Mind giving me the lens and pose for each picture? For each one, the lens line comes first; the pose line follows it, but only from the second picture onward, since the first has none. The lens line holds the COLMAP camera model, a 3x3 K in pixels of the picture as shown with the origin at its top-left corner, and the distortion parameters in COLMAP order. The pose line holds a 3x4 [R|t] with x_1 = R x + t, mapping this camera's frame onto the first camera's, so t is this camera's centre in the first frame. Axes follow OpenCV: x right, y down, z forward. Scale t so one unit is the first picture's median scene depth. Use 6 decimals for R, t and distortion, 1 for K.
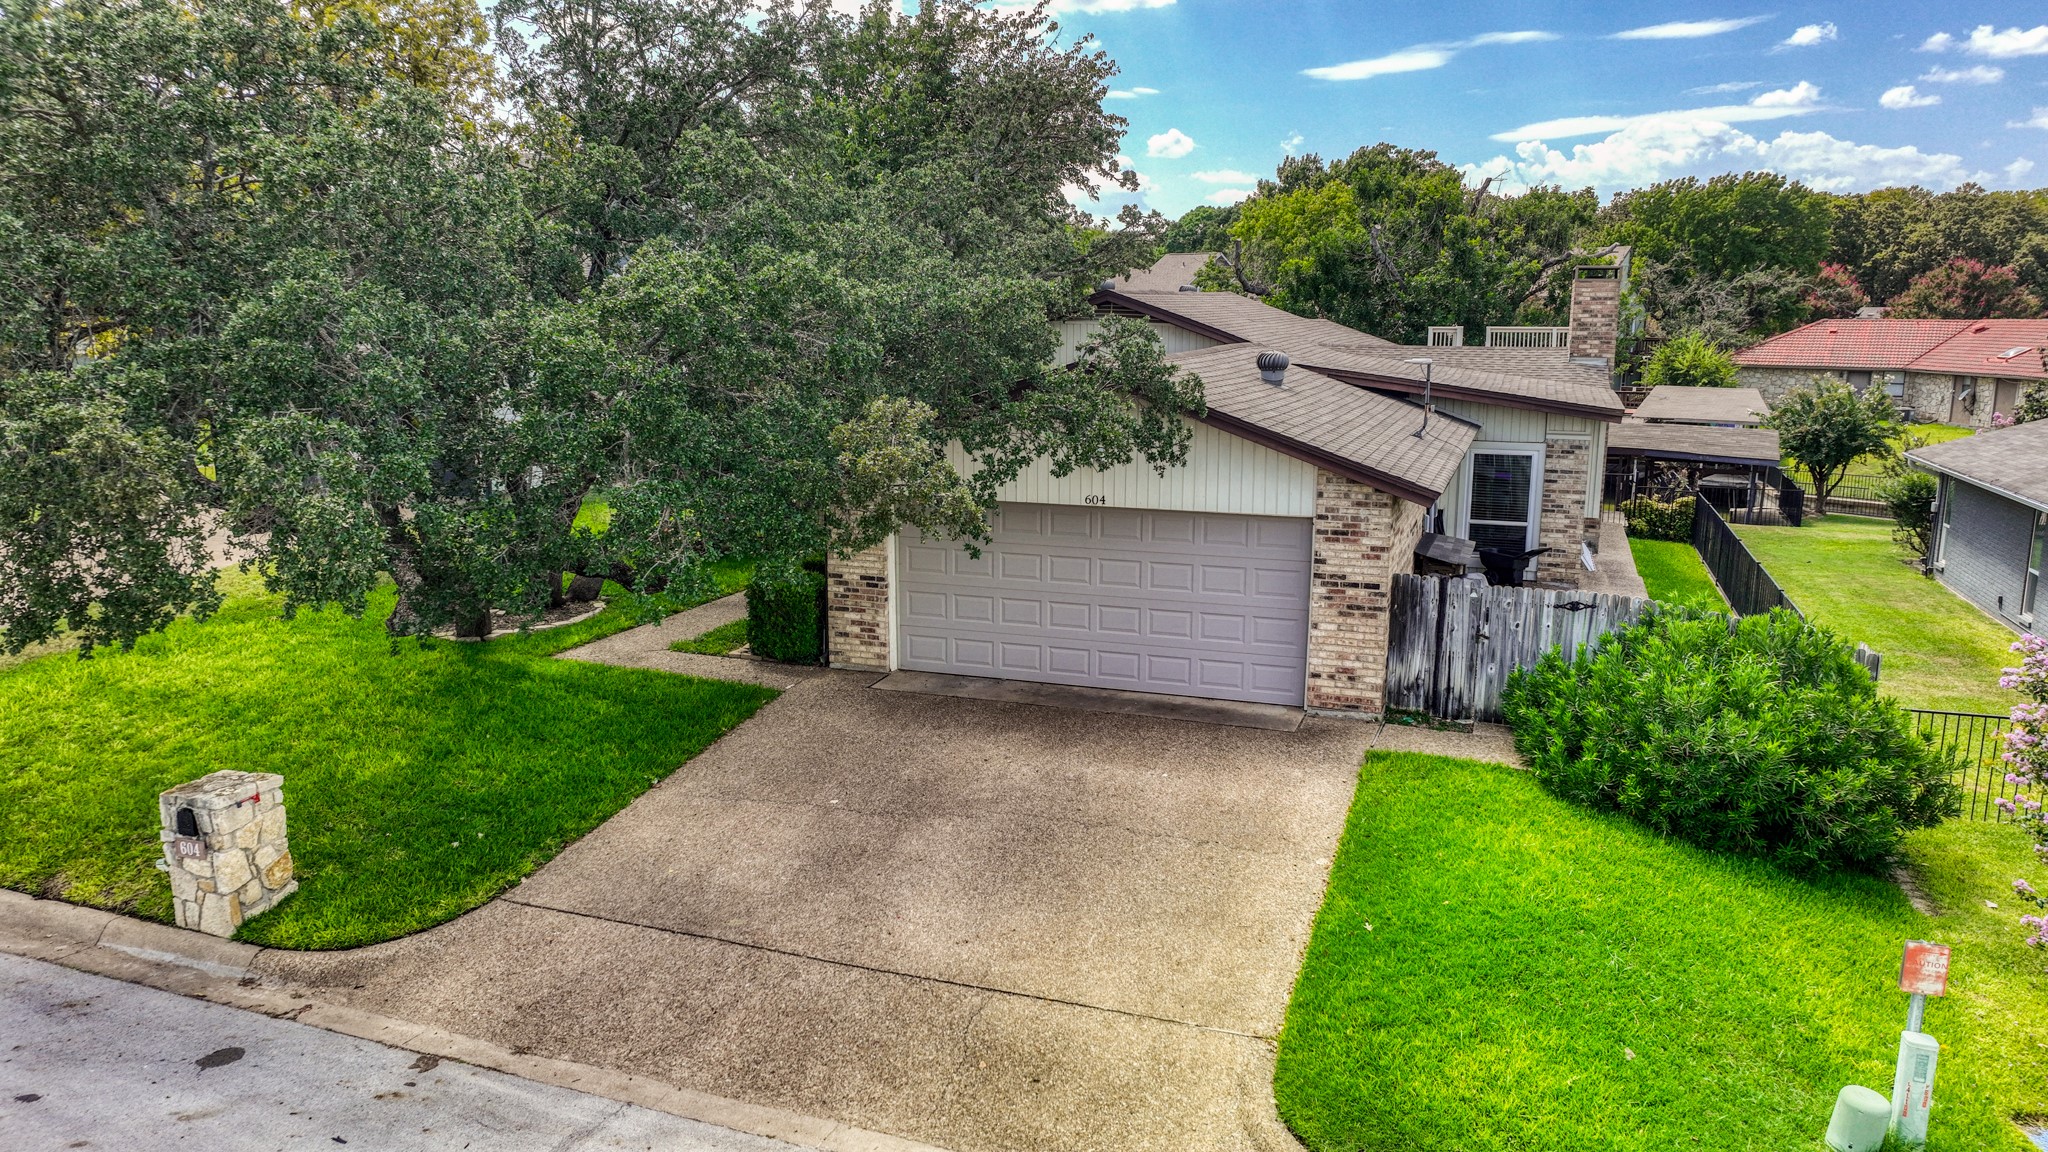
lens RADIAL K [[1443.1, 0, 1024.0], [0, 1443.1, 576.0], [0, 0, 1]] dist [0.001188, -0.000733]
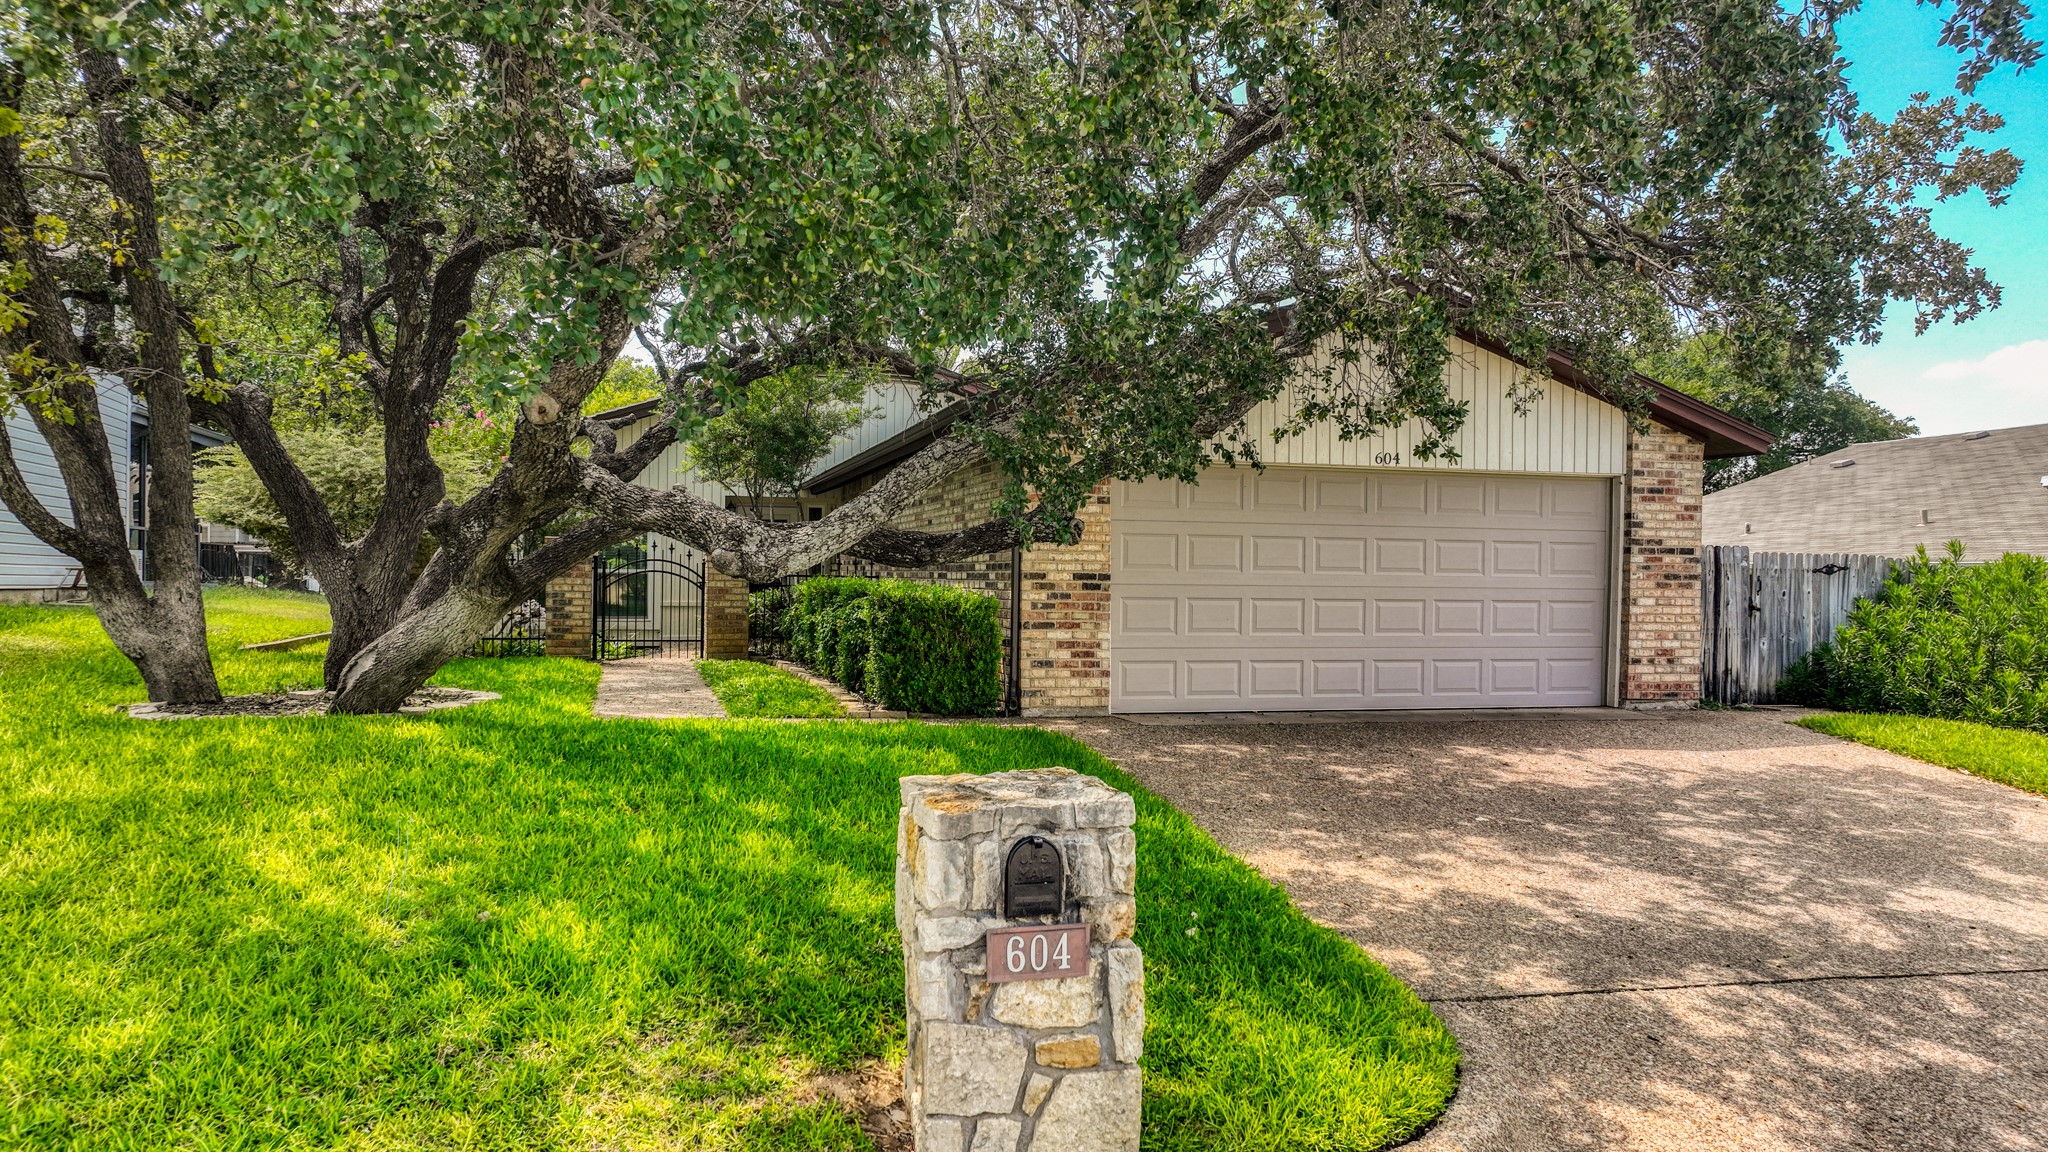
lens RADIAL K [[1443.1, 0, 1024.0], [0, 1443.1, 576.0], [0, 0, 1]] dist [0.001188, -0.000733]
pose [[0.822042, 0.004065, 0.569412, -0.583343], [0.096039, 0.984660, -0.145678, 0.109746], [-0.561270, 0.174439, 0.809041, 0.511485]]
